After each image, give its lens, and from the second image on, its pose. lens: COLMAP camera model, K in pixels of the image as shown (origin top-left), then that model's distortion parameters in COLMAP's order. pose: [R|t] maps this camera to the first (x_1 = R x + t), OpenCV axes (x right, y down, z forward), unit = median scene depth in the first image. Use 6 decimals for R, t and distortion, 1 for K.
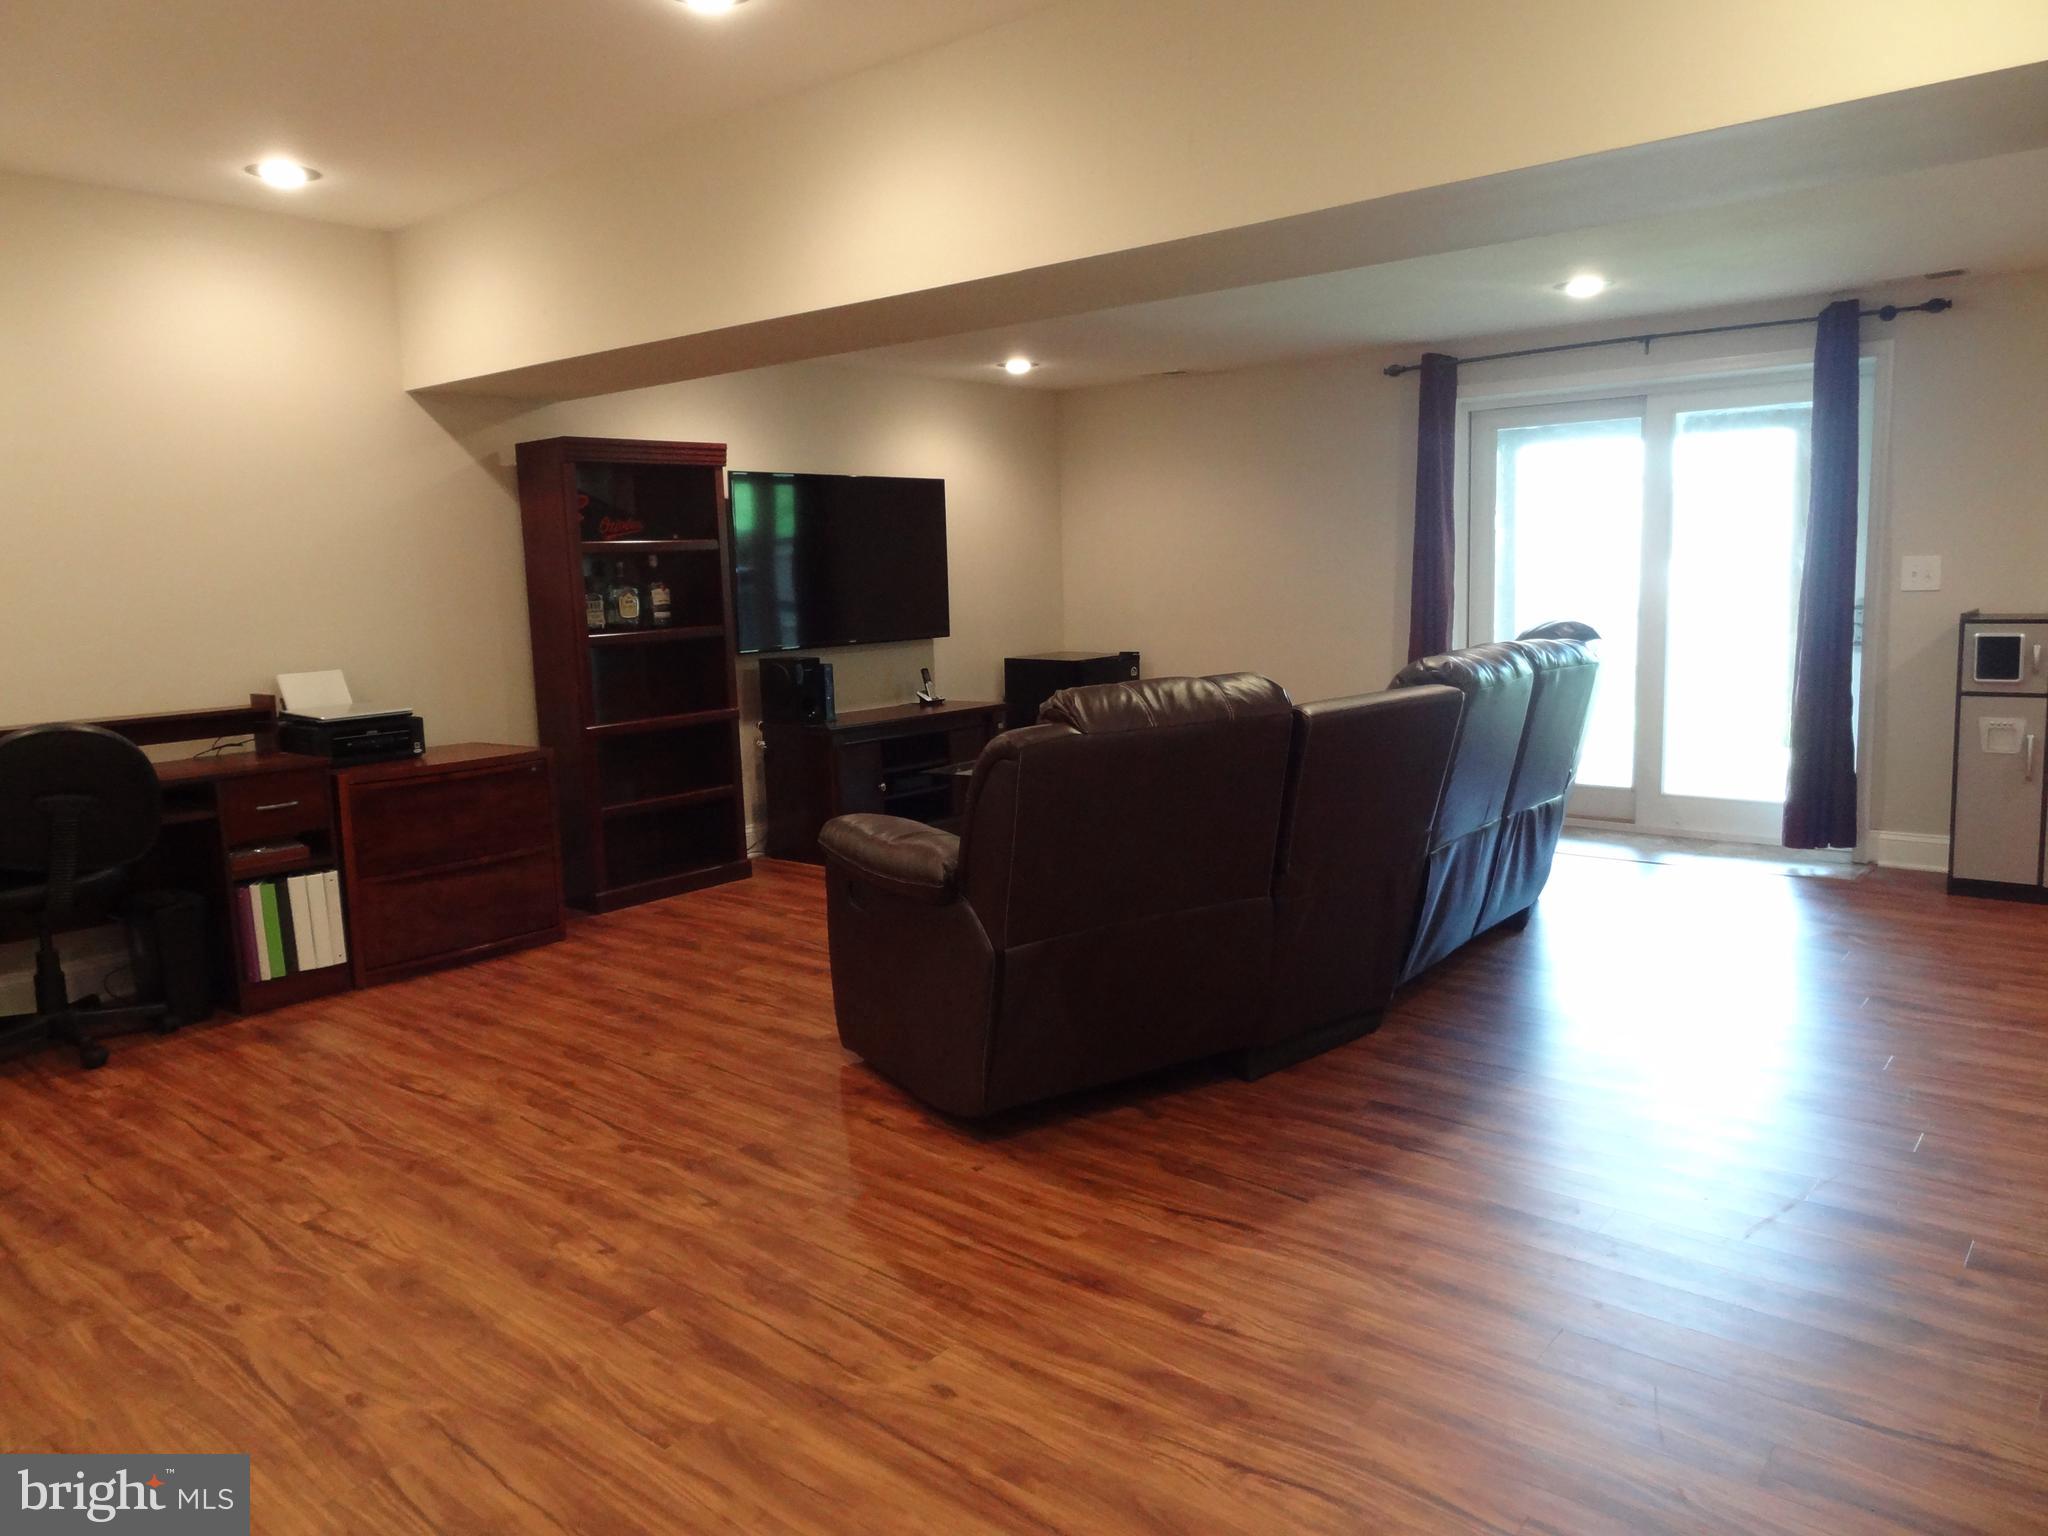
lens RADIAL K [[1430.7, 0, 1024.0], [0, 1430.7, 768.0], [0, 0, 1]] dist [-0.007509, -0.000906]
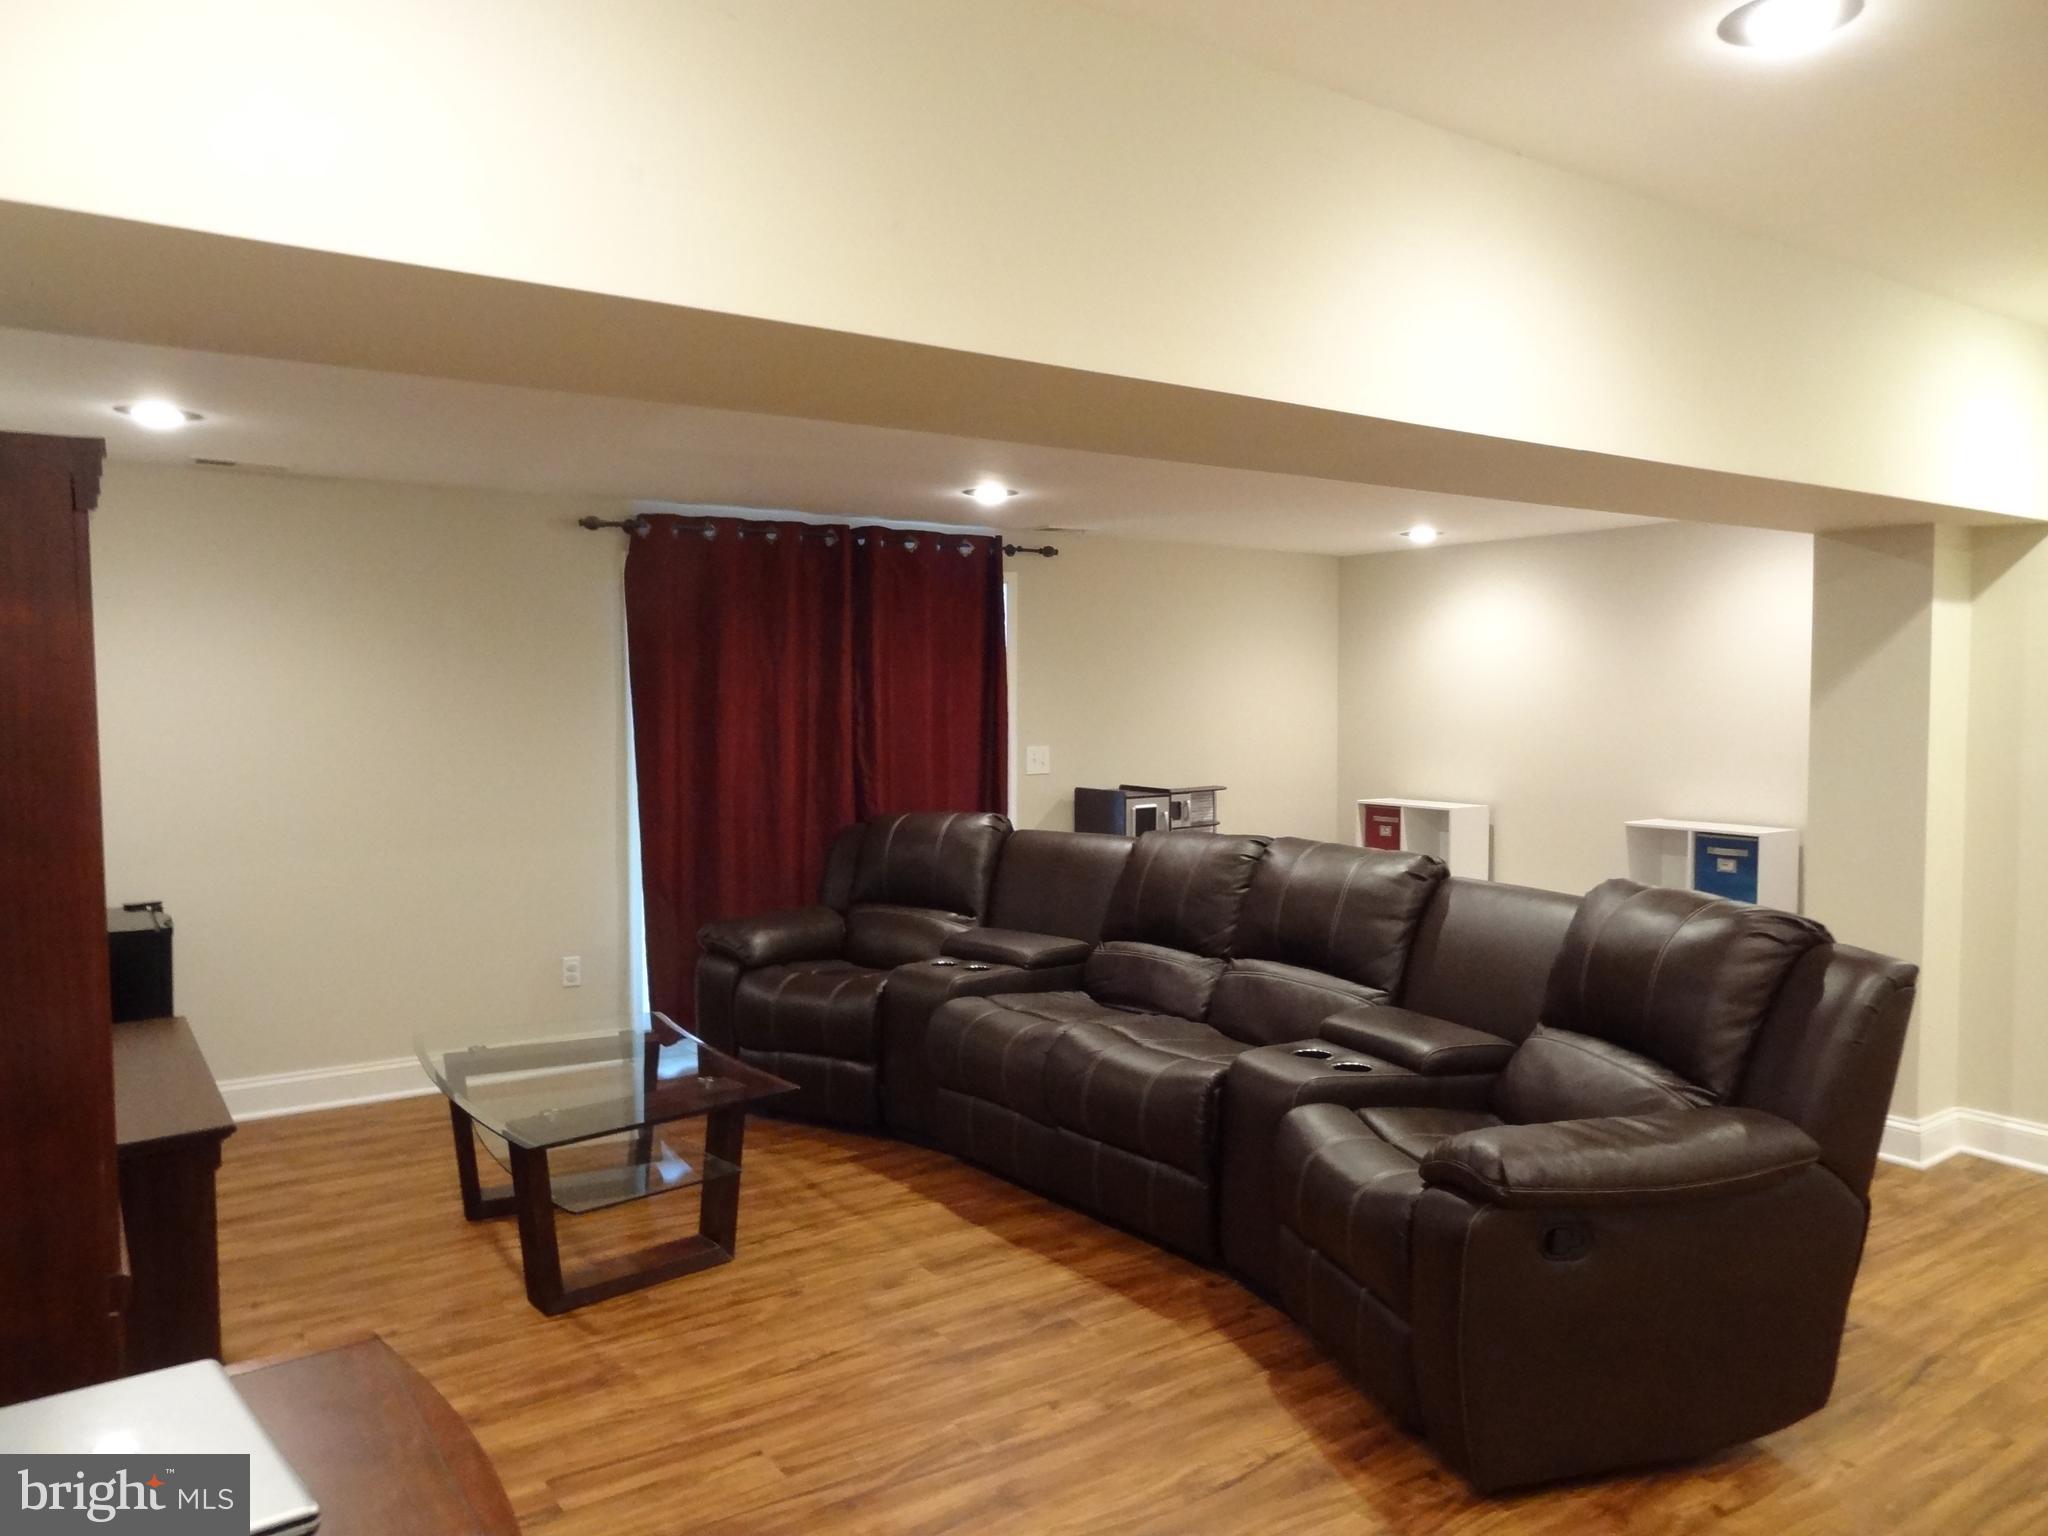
lens RADIAL K [[1404.2, 0, 1024.0], [0, 1404.2, 768.0], [0, 0, 1]] dist [-0.004922, -0.006044]
pose [[0.280185, -0.013735, 0.959848, -0.970094], [0.134060, 0.990659, -0.024957, -0.178285], [-0.950539, 0.135670, 0.279410, 1.183272]]
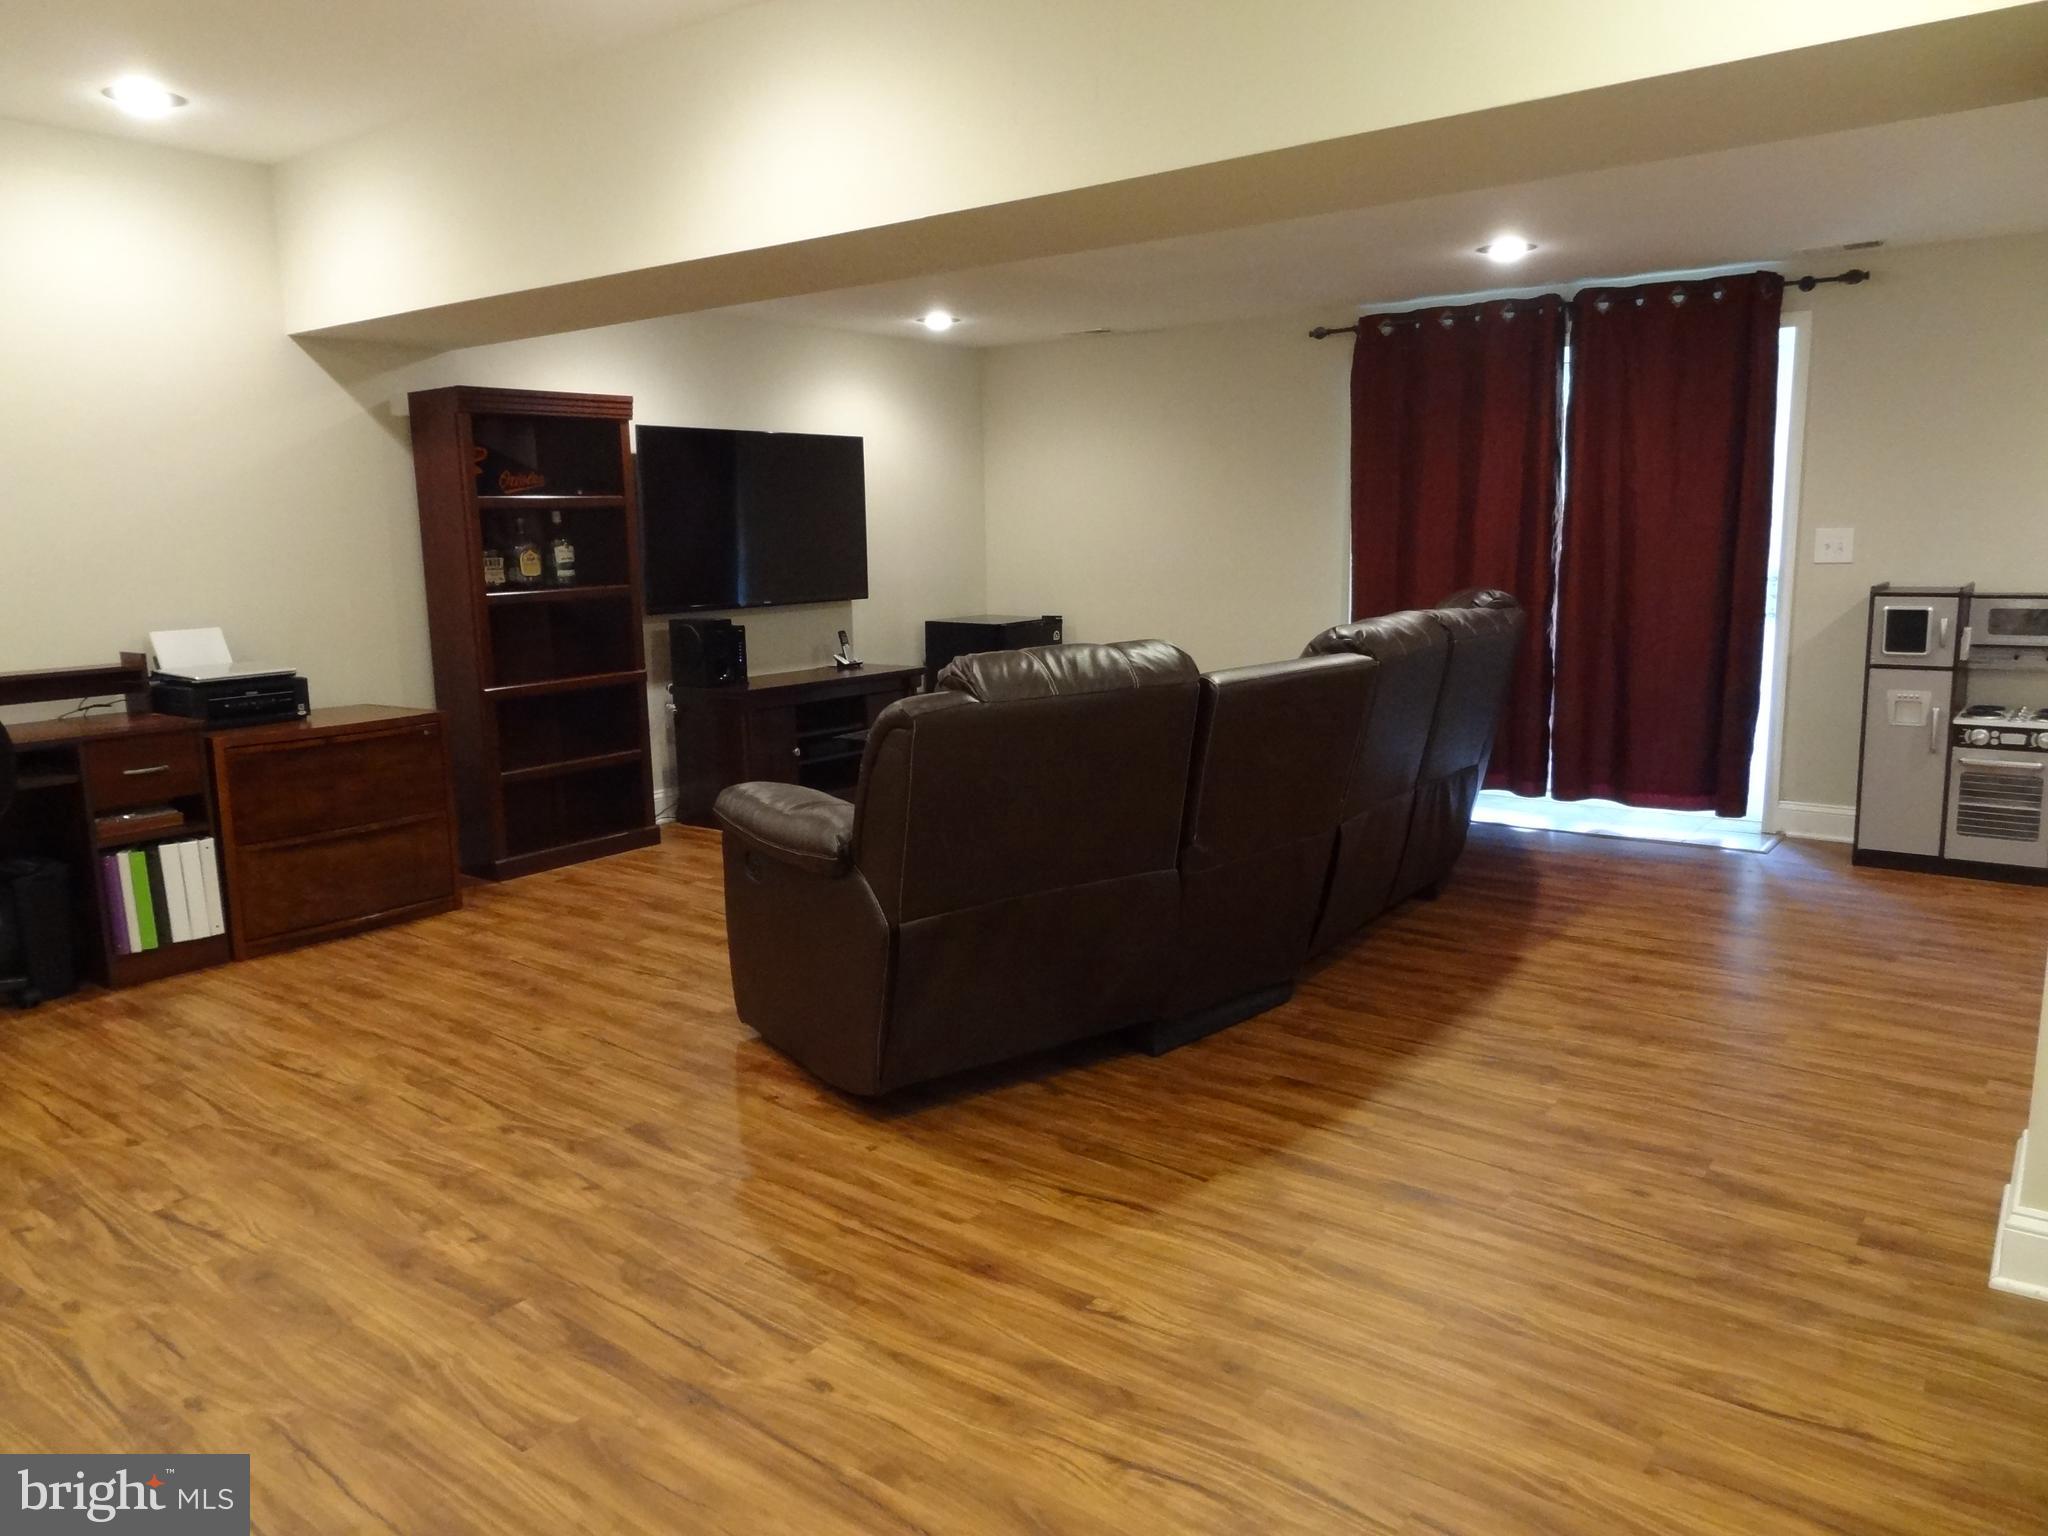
lens RADIAL K [[1430.7, 0, 1024.0], [0, 1430.7, 768.0], [0, 0, 1]] dist [-0.007509, -0.000906]
pose [[0.998979, 0.005094, 0.044895, 0.025858], [-0.006274, 0.999638, 0.026175, -0.004624], [-0.044746, -0.026430, 0.998649, 0.030869]]
